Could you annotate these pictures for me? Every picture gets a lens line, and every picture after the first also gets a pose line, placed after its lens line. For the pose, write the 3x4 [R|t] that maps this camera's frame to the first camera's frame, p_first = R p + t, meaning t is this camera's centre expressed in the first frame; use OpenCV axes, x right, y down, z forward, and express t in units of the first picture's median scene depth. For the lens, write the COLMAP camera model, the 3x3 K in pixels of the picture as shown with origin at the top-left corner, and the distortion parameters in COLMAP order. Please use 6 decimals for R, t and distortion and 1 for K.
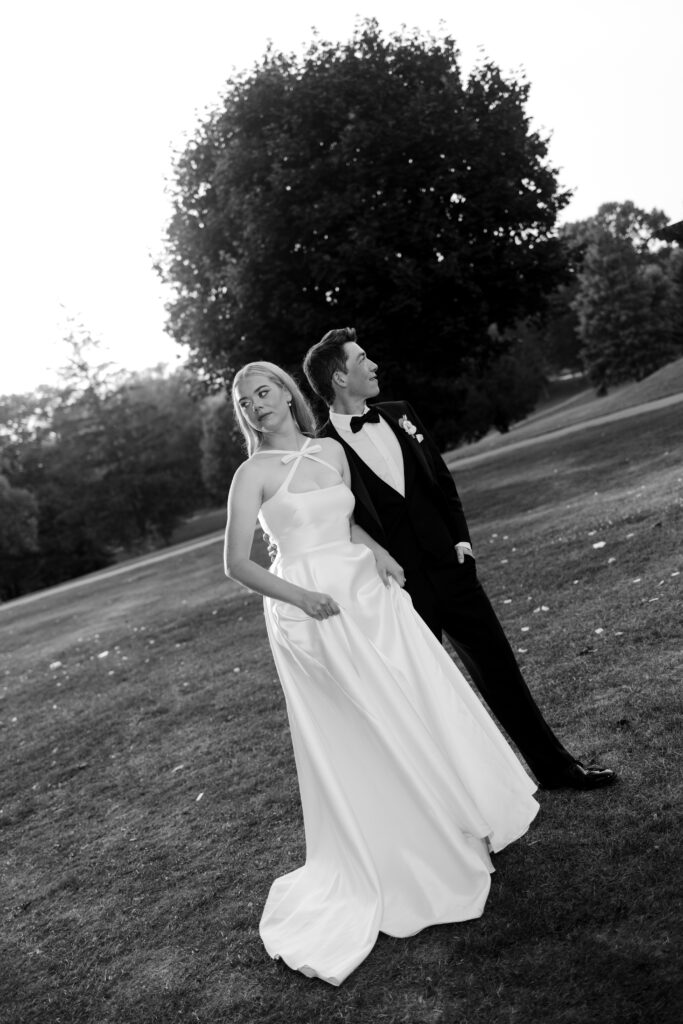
lens RADIAL K [[994.8, 0, 341.5], [0, 994.8, 512.0], [0, 0, 1]] dist [0.014360, 0.007814]
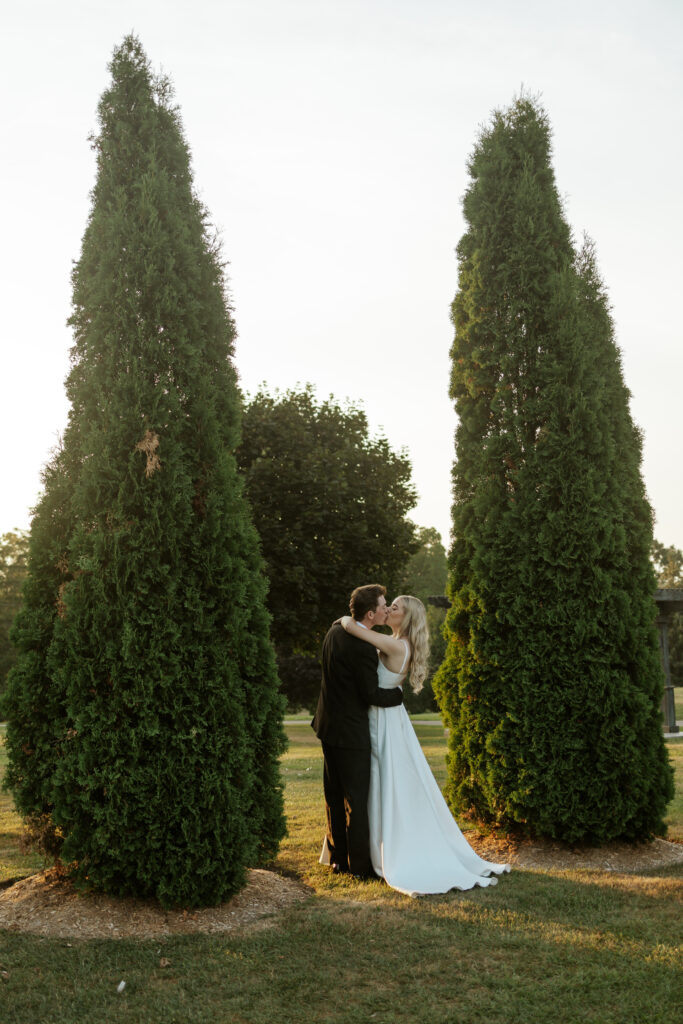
lens RADIAL K [[1083.1, 0, 298.9], [0, 1083.1, 513.5], [0, 0, 1]] dist [0.018684, 0.013495]
pose [[0.954510, 0.293975, -0.049899, 0.134985], [-0.297734, 0.930488, -0.213416, -0.004452], [-0.016309, 0.218565, 0.975686, -0.401827]]
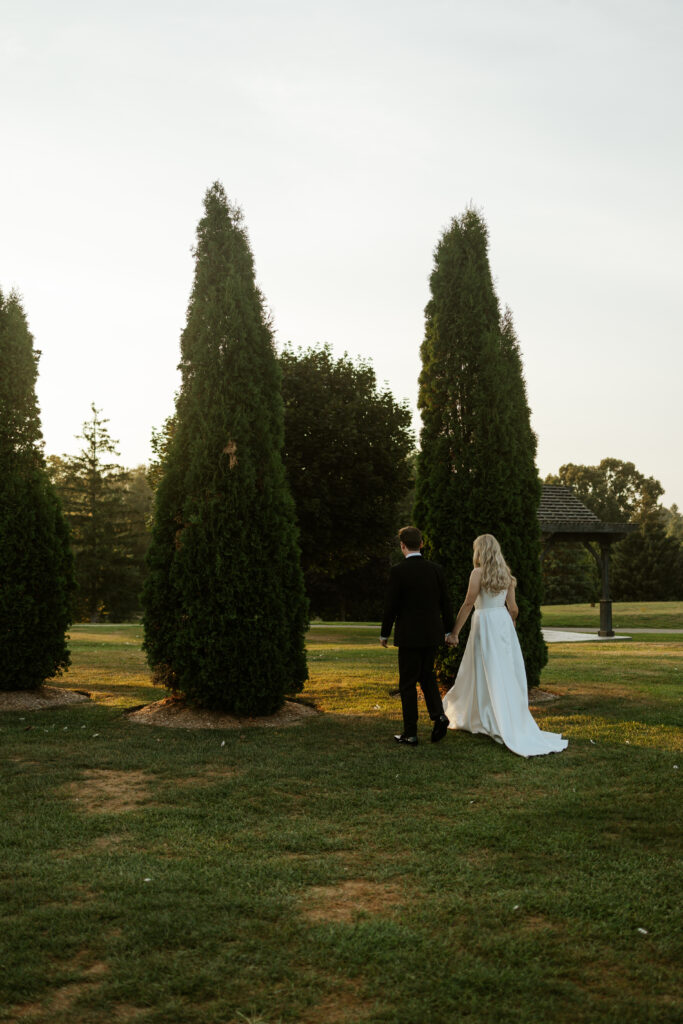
lens RADIAL K [[994.8, 0, 341.5], [0, 994.8, 512.0], [0, 0, 1]] dist [0.014360, 0.007814]
pose [[0.949645, 0.313316, -0.002697, 0.134527], [-0.309966, 0.938163, -0.154179, 0.007563], [-0.045776, 0.147251, 0.988039, -0.548007]]
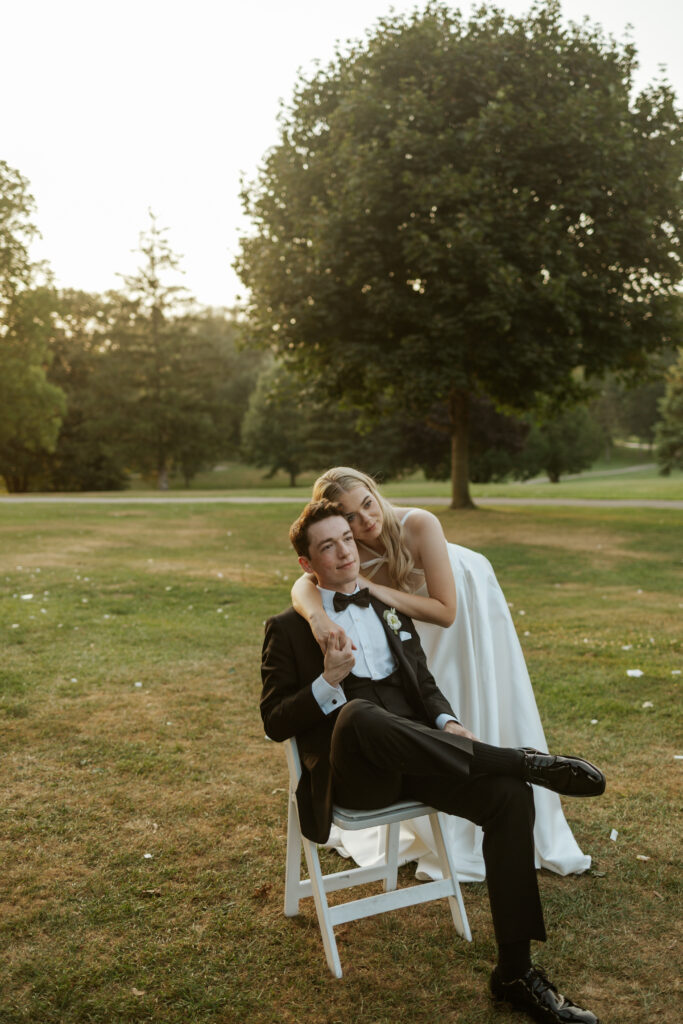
lens RADIAL K [[1019.6, 0, 341.5], [0, 1019.6, 505.6], [0, 0, 1]] dist [0.013127, 0.003500]
pose [[0.952622, 0.303037, -0.026077, 0.008748], [-0.302973, 0.952977, 0.006453, -0.009997], [0.026806, 0.001753, 0.999639, 0.075407]]
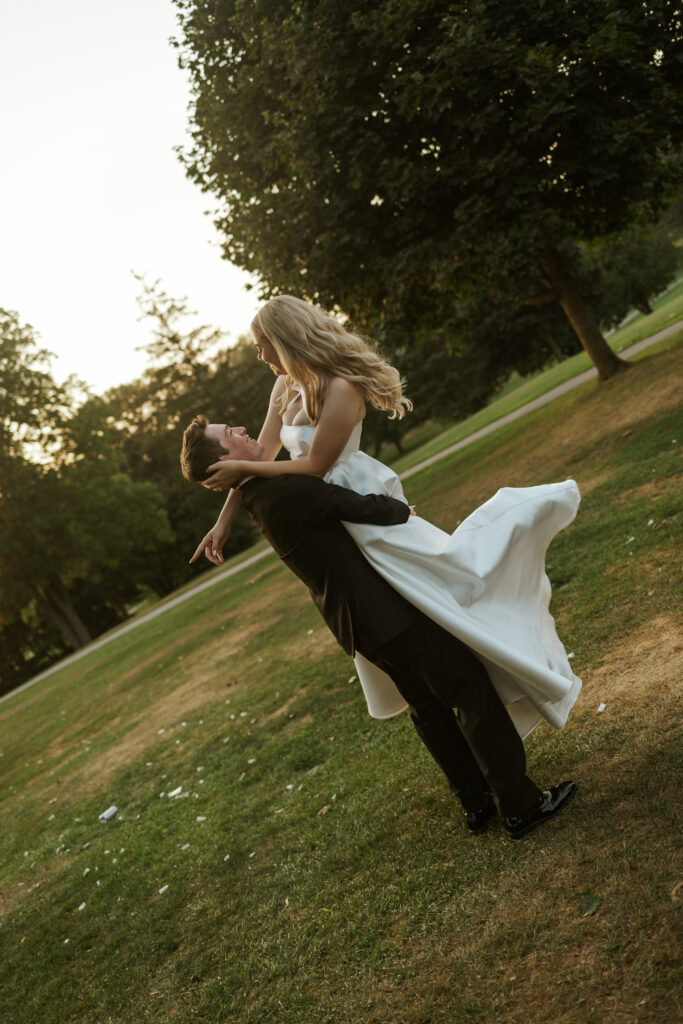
lens RADIAL K [[1019.6, 0, 341.5], [0, 1019.6, 505.6], [0, 0, 1]] dist [0.013127, 0.003500]
pose [[0.970271, -0.194701, -0.143759, -0.017459], [0.202540, 0.978376, 0.041937, -0.012688], [0.132485, -0.069807, 0.988724, 0.249906]]
